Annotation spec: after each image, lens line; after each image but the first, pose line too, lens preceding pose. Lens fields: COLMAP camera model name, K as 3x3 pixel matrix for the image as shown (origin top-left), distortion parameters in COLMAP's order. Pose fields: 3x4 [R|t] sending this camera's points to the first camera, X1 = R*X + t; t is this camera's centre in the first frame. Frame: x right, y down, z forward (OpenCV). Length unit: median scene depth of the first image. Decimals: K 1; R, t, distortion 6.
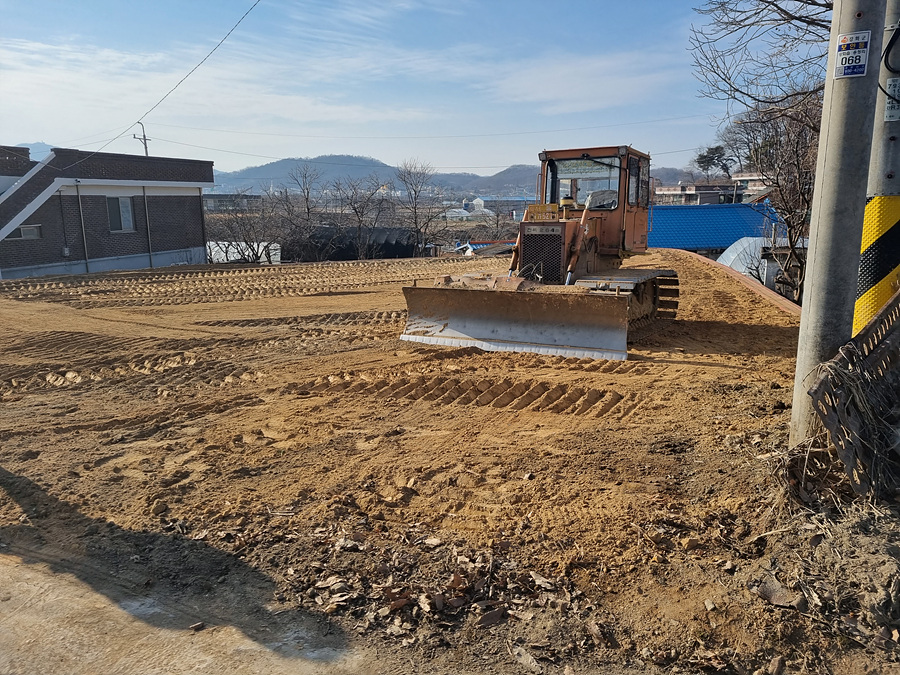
lens RADIAL K [[669.1, 0, 470.2], [0, 669.1, 341.1], [0, 0, 1]] dist [0.063883, -0.051085]
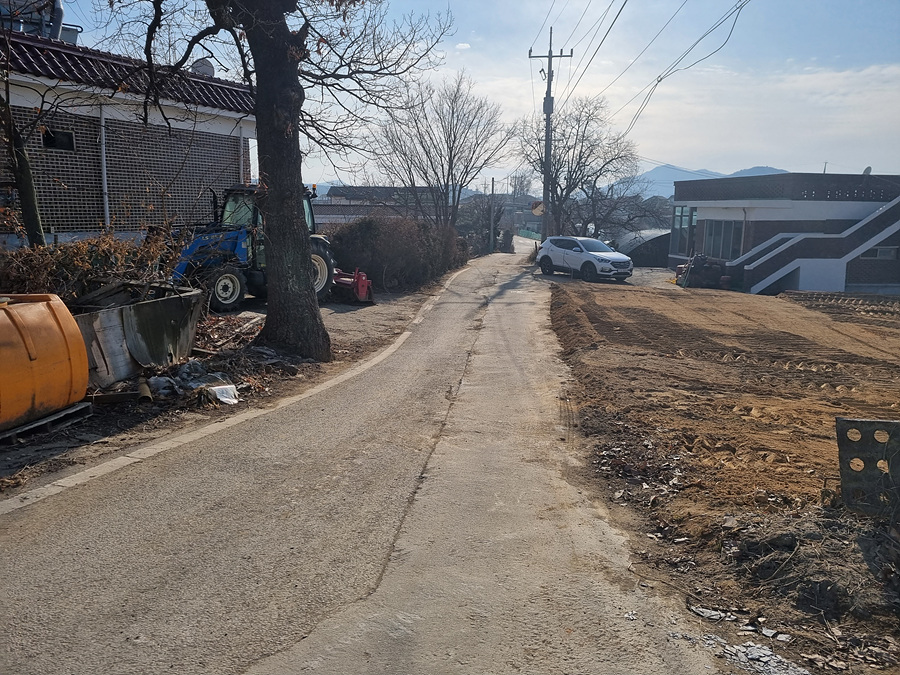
lens RADIAL K [[673.3, 0, 450.0], [0, 673.3, 337.5], [0, 0, 1]] dist [0.063262, -0.048636]
pose [[0.350347, 0.183085, -0.918551, 0.458752], [-0.212455, 0.970680, 0.112442, -0.019741], [0.912206, 0.155758, 0.378972, -0.063588]]
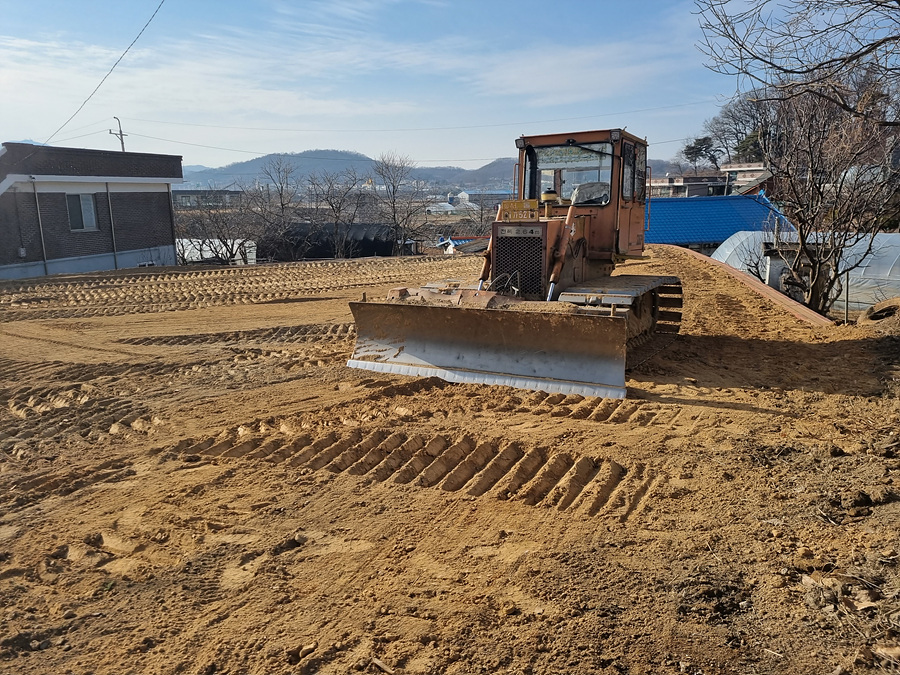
lens RADIAL K [[673.3, 0, 450.0], [0, 673.3, 337.5], [0, 0, 1]] dist [0.063262, -0.048636]
pose [[0.999939, -0.006329, -0.009064, 0.033983], [0.006351, 0.999977, 0.002439, -0.044138], [0.009049, -0.002497, 0.999956, 0.198068]]
